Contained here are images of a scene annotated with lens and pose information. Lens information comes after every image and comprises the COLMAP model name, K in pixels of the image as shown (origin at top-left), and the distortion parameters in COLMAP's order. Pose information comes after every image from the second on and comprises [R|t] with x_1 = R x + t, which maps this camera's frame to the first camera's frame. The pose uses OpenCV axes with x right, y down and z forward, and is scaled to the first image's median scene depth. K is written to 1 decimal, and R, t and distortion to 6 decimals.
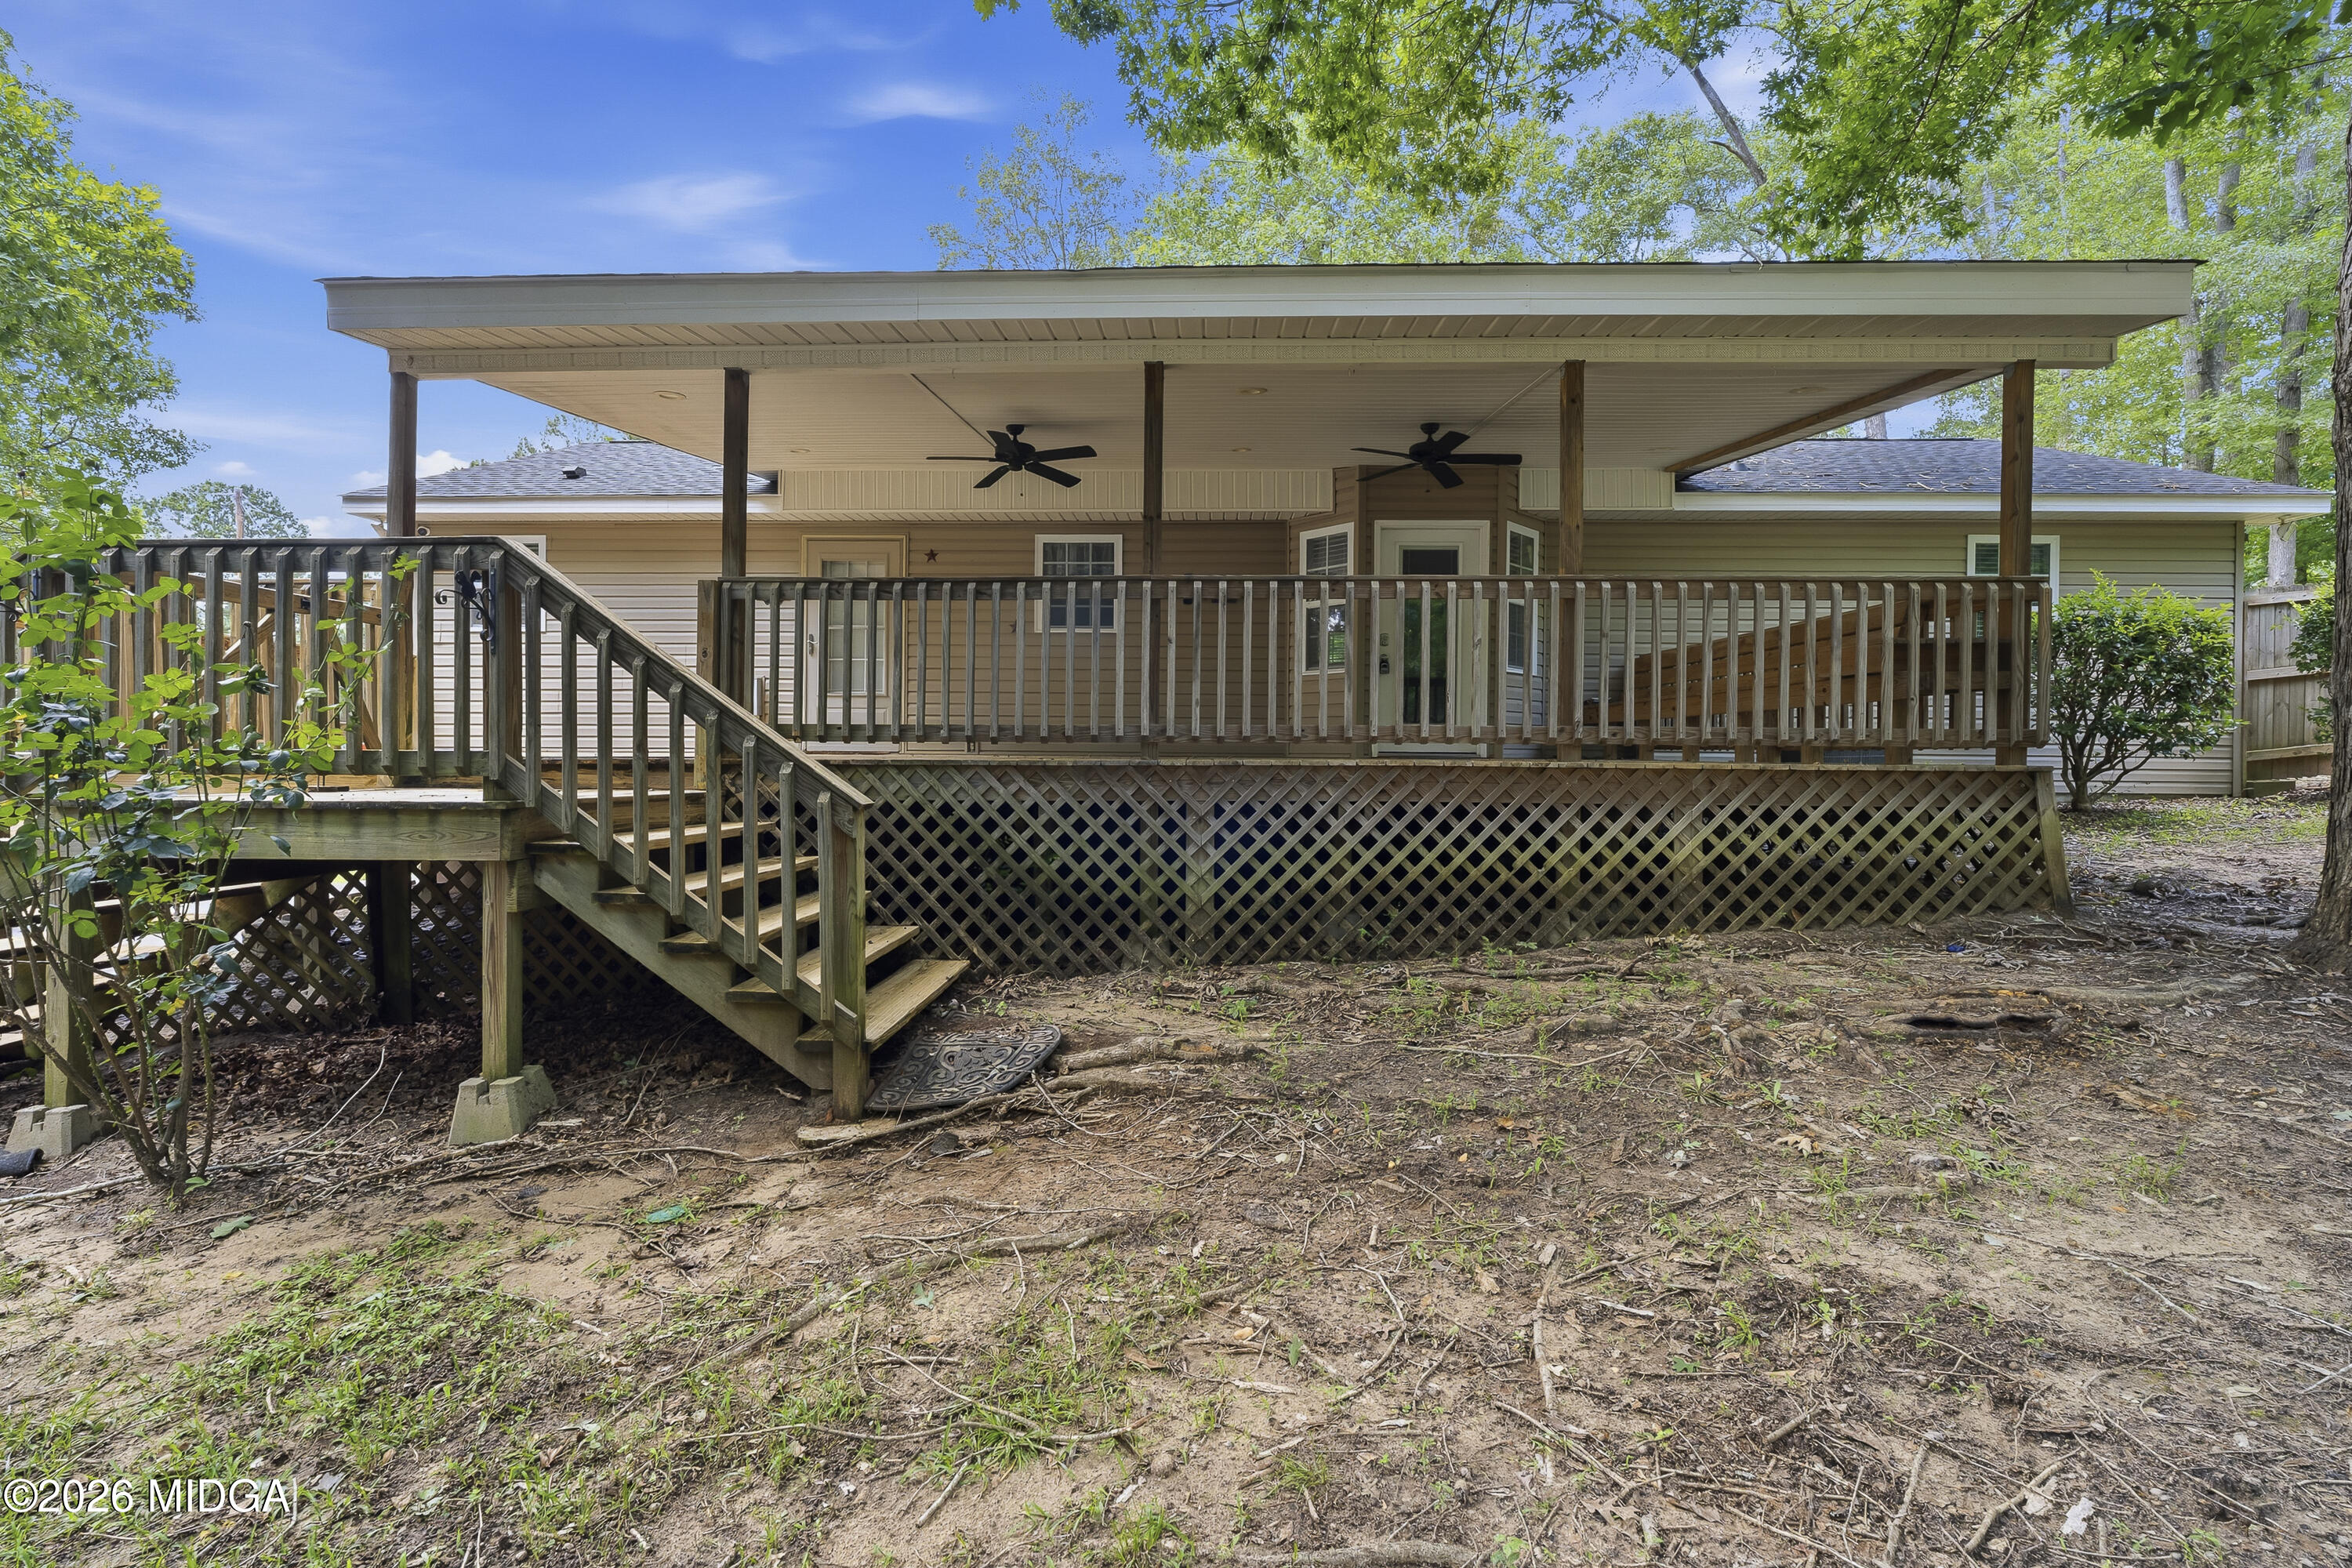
lens RADIAL K [[1063.5, 0, 1169.9], [0, 1063.5, 770.4], [0, 0, 1]] dist [-0.005132, 0.000835]
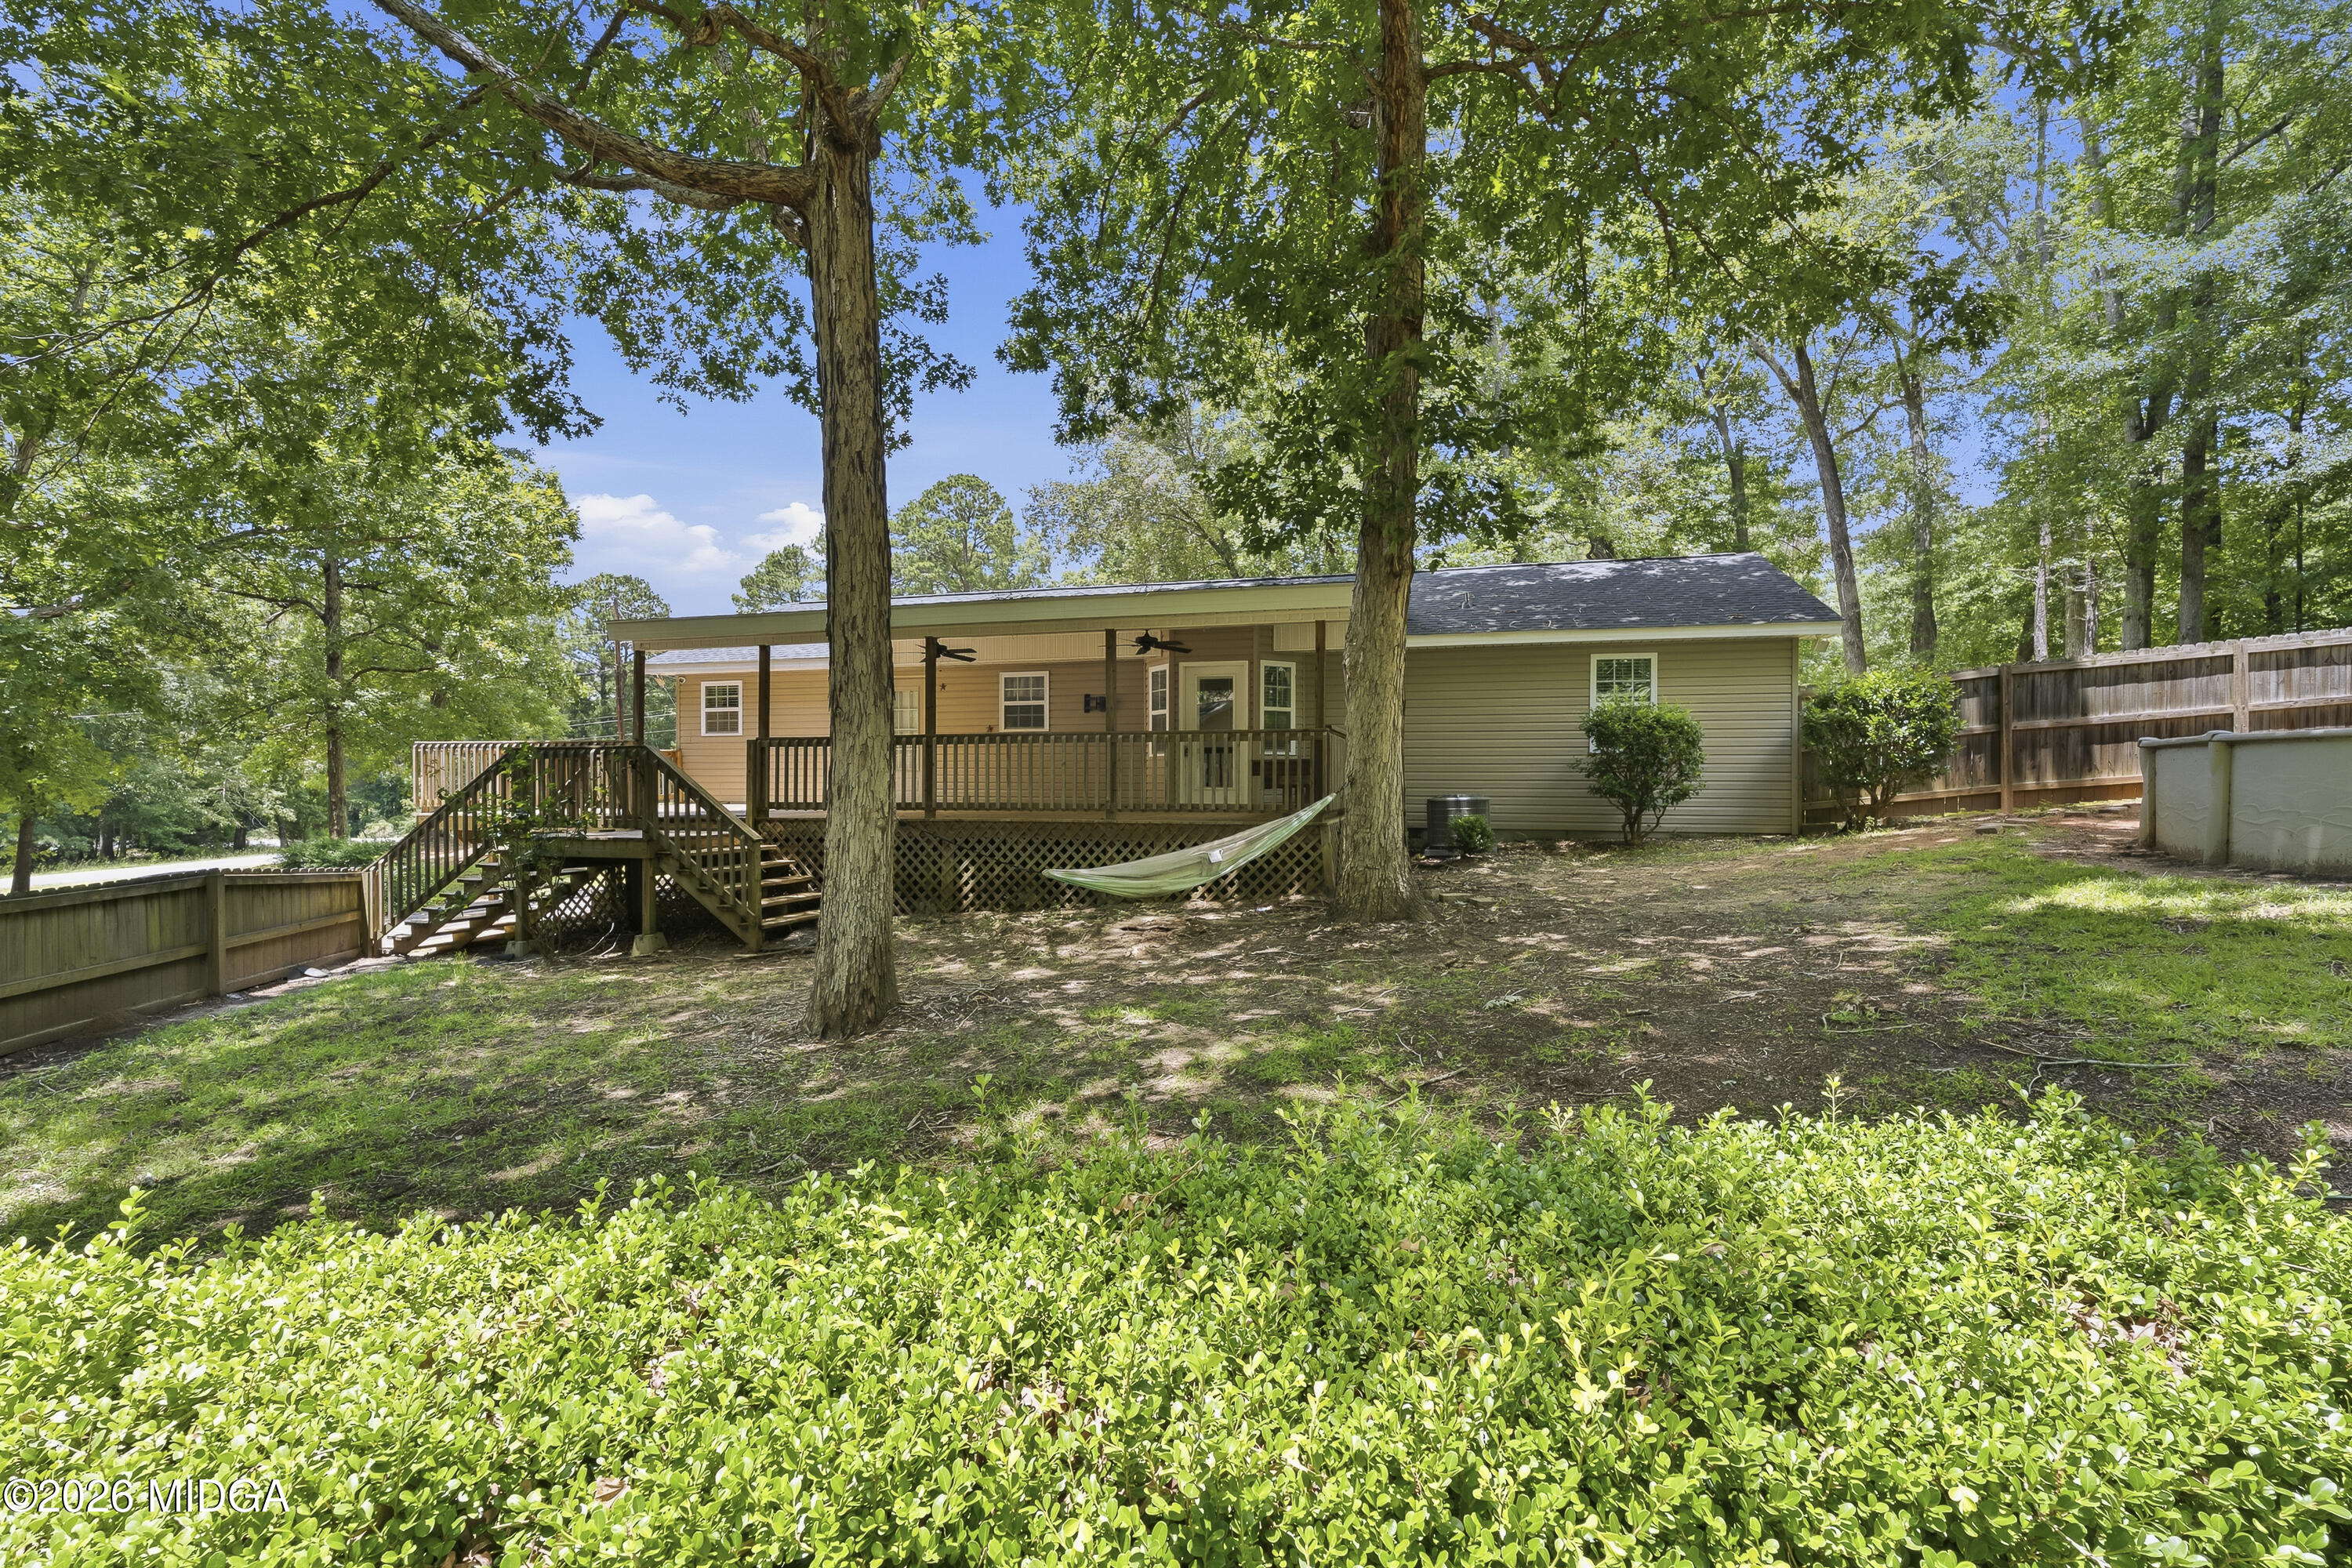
lens RADIAL K [[1063.5, 0, 1169.9], [0, 1063.5, 770.4], [0, 0, 1]] dist [-0.005132, 0.000835]
pose [[0.969803, -0.009874, -0.243689, 0.959210], [0.003211, 0.999610, -0.027726, -0.043589], [0.243868, 0.026106, 0.969457, -0.955949]]
